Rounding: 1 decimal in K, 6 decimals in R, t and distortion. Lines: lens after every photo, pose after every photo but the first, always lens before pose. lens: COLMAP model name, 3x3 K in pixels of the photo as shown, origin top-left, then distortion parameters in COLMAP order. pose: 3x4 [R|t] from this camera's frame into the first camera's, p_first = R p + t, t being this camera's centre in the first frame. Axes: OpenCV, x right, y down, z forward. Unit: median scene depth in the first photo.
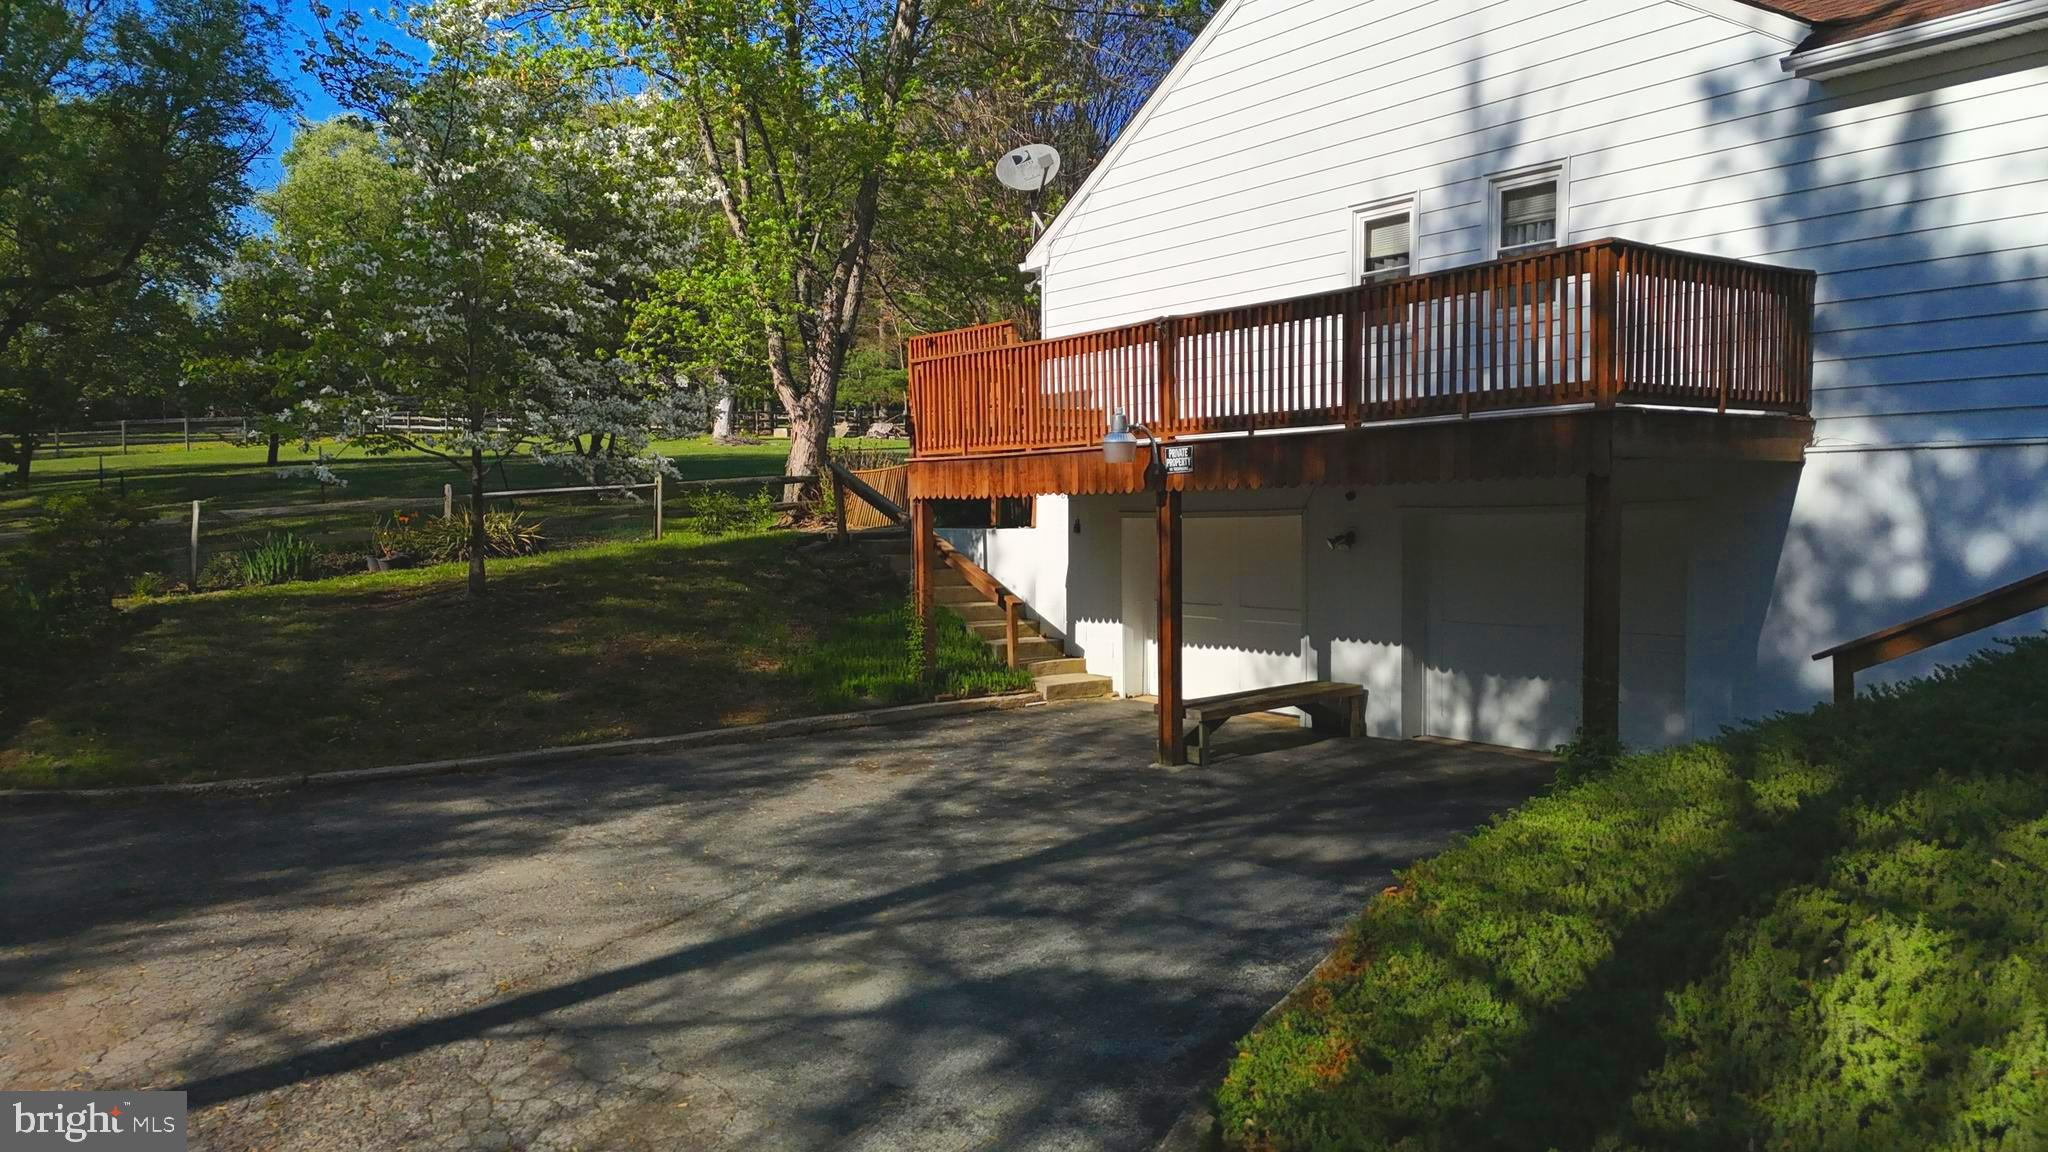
lens RADIAL K [[1493.8, 0, 1028.2], [0, 1493.8, 573.6], [0, 0, 1]] dist [0.082263, -0.075043]
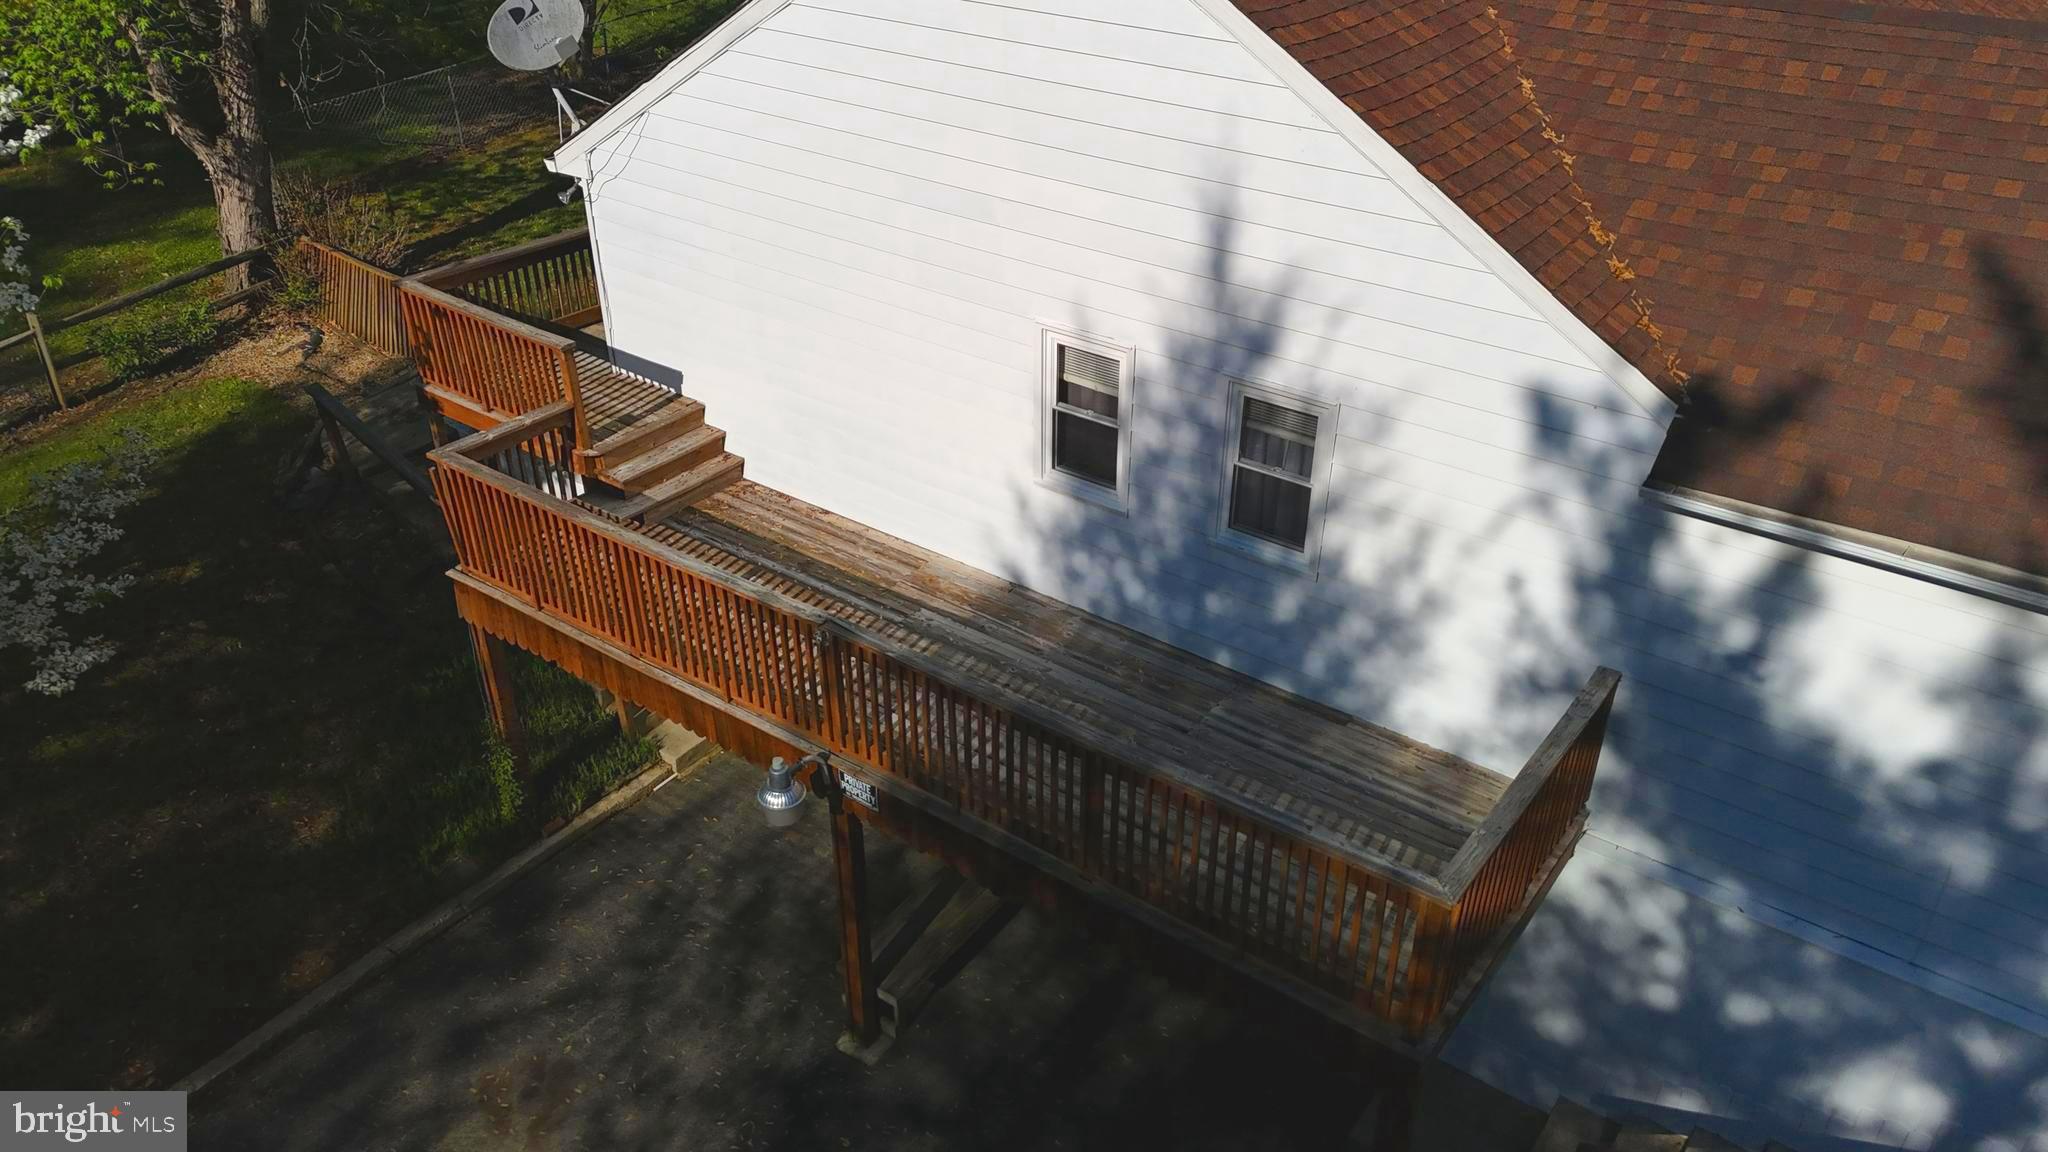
lens RADIAL K [[1493.8, 0, 1011.4], [0, 1493.8, 583.6], [0, 0, 1]] dist [0.082263, -0.075043]
pose [[0.956706, -0.145515, 0.252071, -0.006603], [0.004565, 0.873447, 0.486897, -0.584016], [-0.291021, -0.464667, 0.836296, 0.383926]]
